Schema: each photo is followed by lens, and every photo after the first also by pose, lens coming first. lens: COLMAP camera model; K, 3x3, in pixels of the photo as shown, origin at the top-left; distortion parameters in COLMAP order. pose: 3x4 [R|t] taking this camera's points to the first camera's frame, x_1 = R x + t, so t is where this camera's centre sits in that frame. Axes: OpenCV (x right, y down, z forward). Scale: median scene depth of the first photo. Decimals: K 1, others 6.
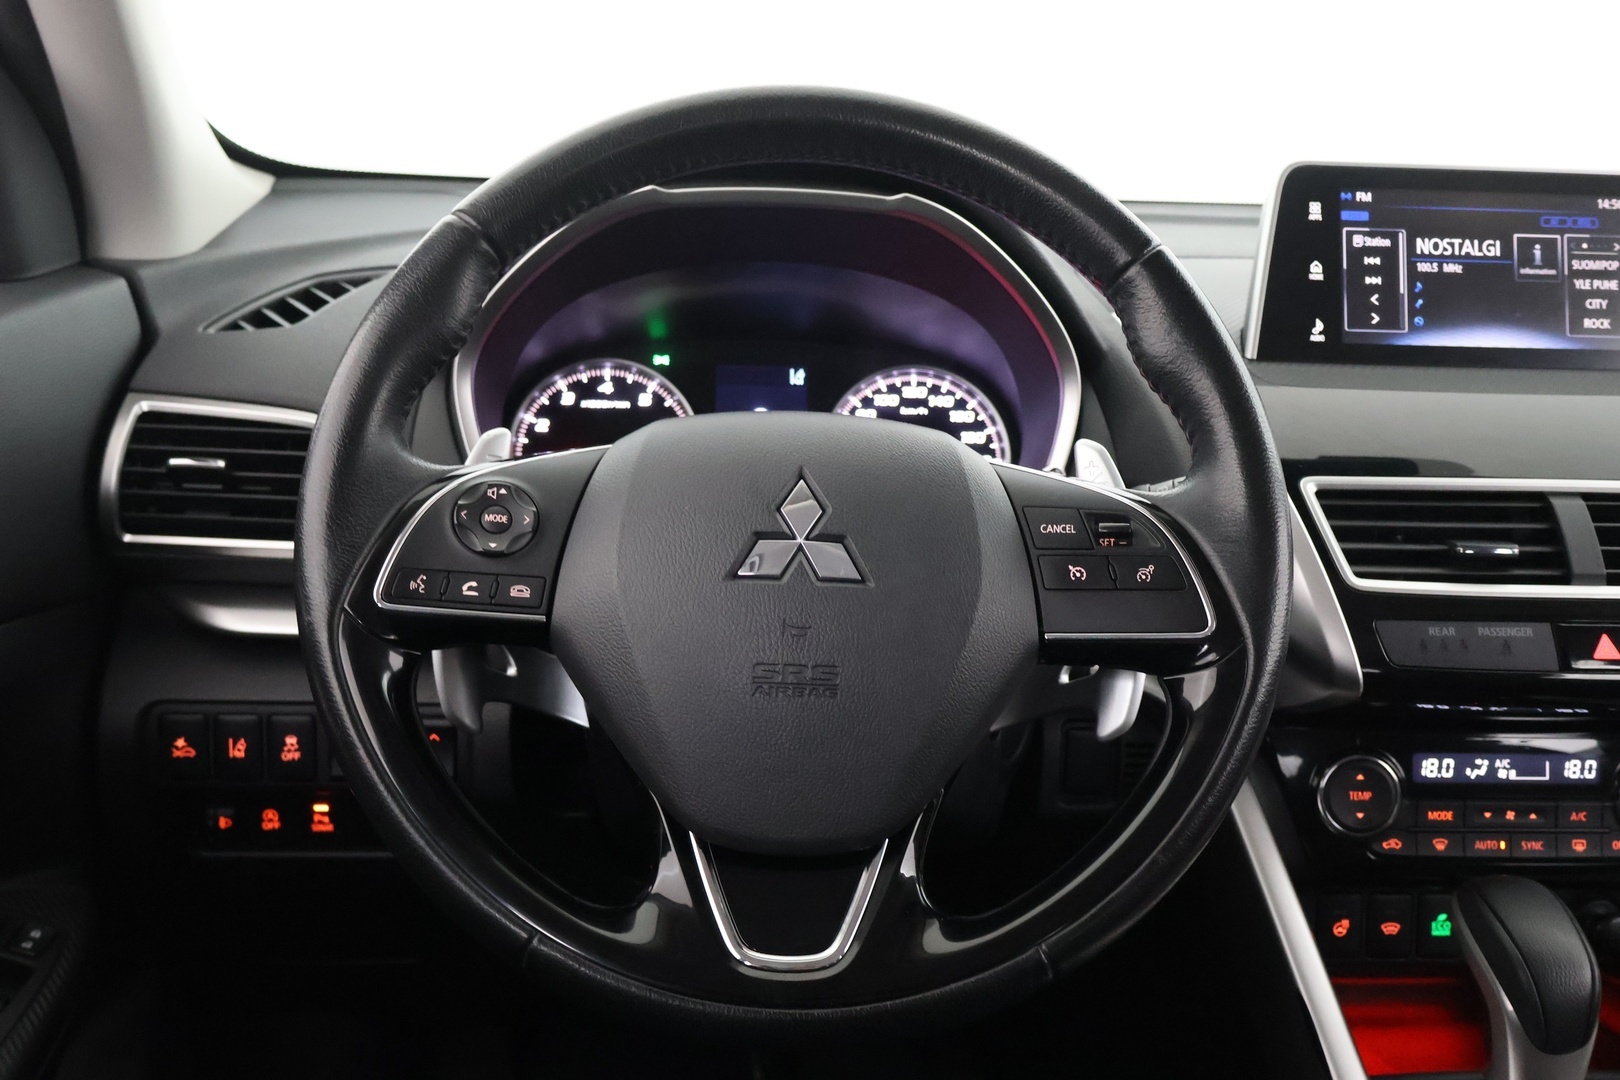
lens RADIAL K [[1558.0, 0, 812.3], [0, 1558.0, 526.4], [0, 0, 1]] dist [-0.002586, 0.000000]
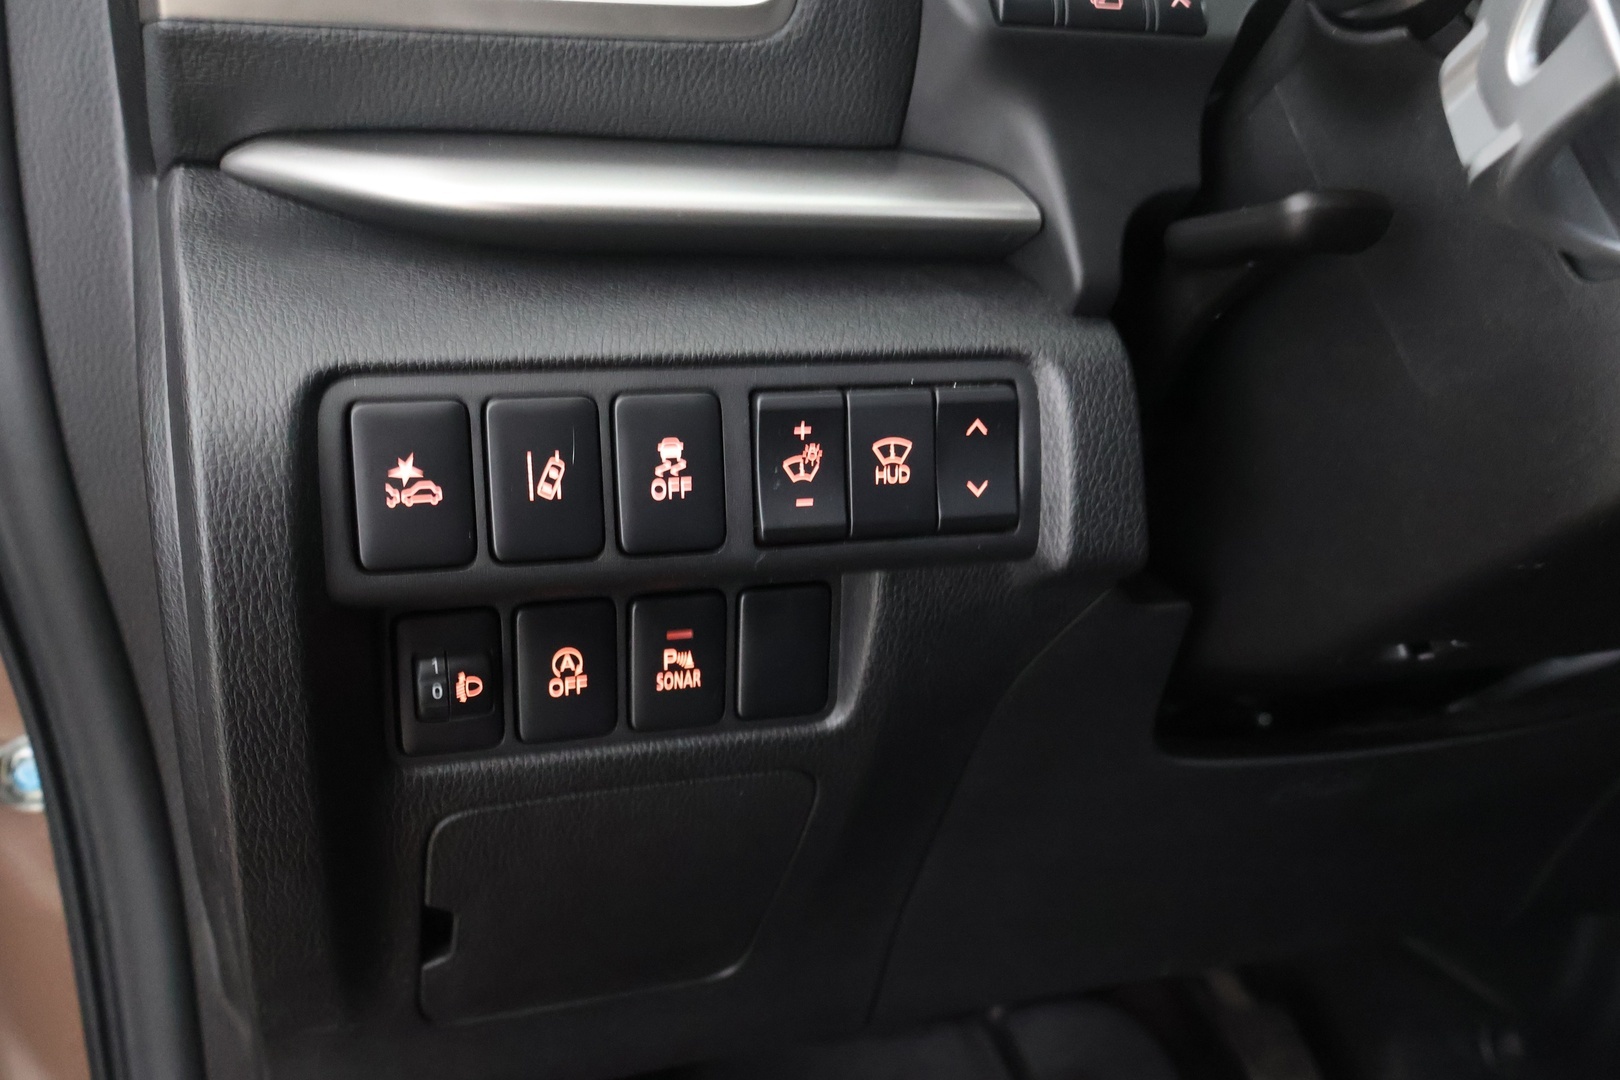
lens RADIAL K [[1467.2, 0, 805.1], [0, 1467.2, 528.2], [0, 0, 1]] dist [0.065755, 0.007280]
pose [[0.963533, -0.081589, 0.254848, -0.406318], [0.092882, 0.995144, -0.032577, 0.176532], [-0.250953, 0.055059, 0.966432, 0.610888]]
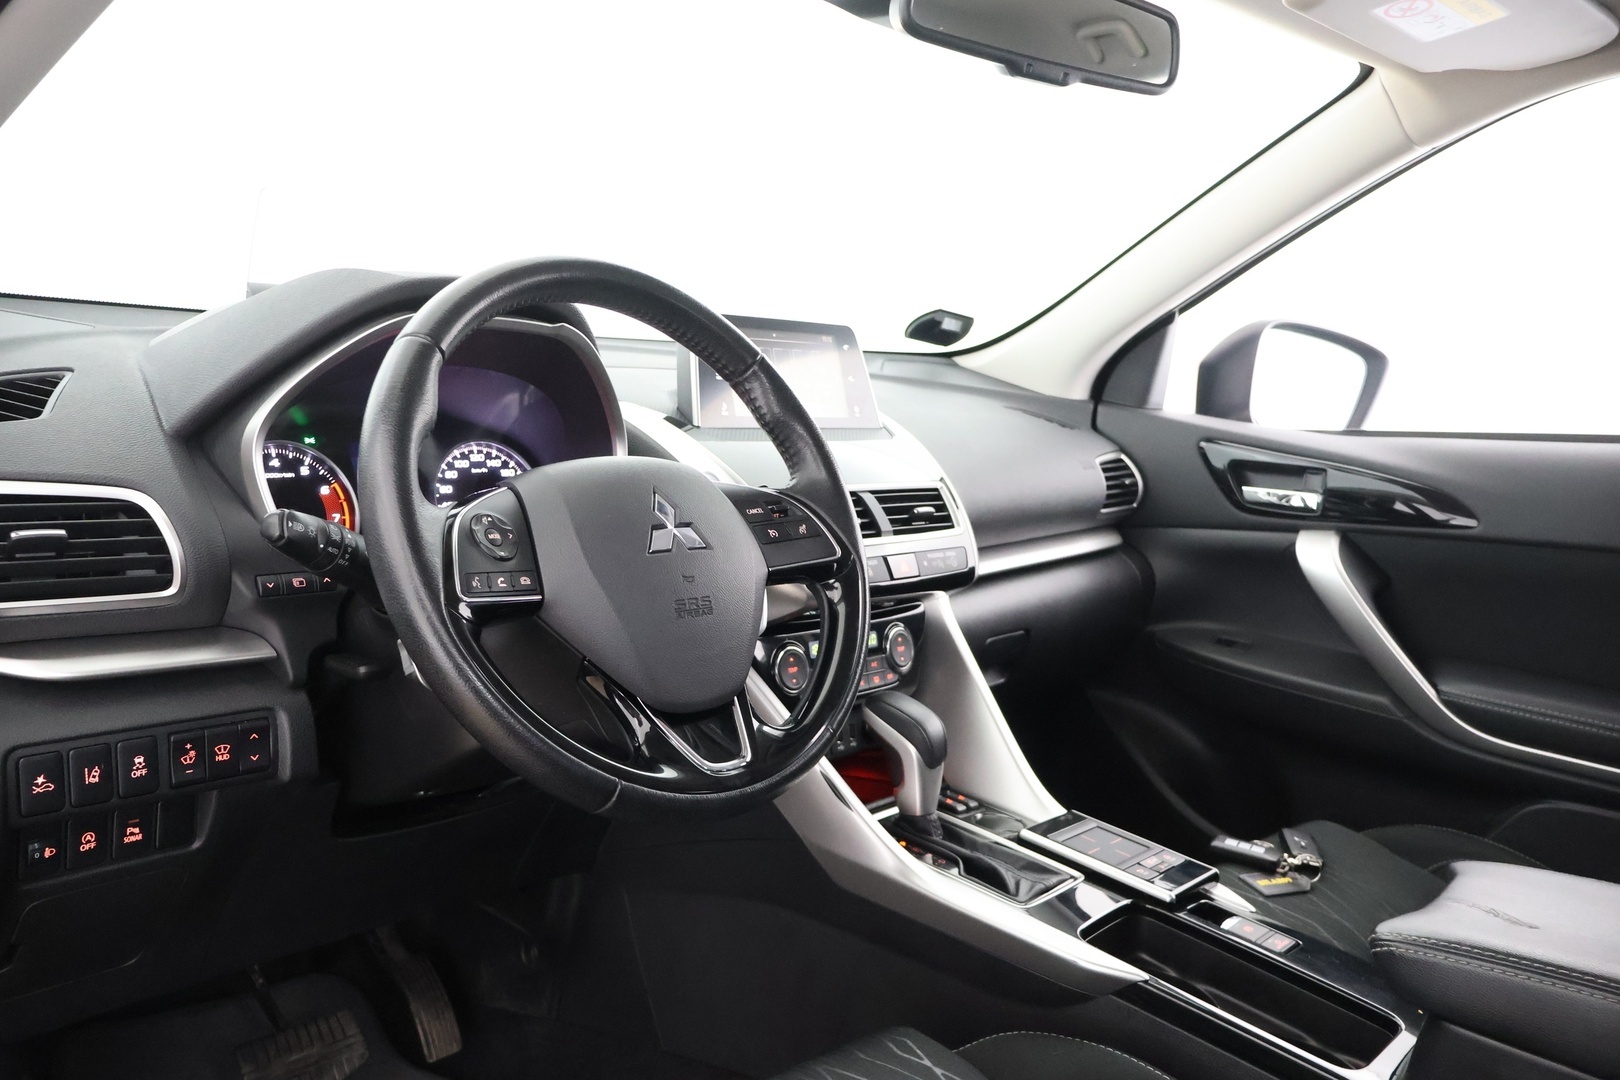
lens RADIAL K [[1359.9, 0, 812.2], [0, 1359.9, 537.0], [0, 0, 1]] dist [-0.008318, 0.025044]
pose [[0.703865, -0.081982, 0.705587, -0.699304], [0.122267, 0.992475, -0.006654, 0.038252], [-0.699732, 0.090953, 0.708592, -0.118852]]
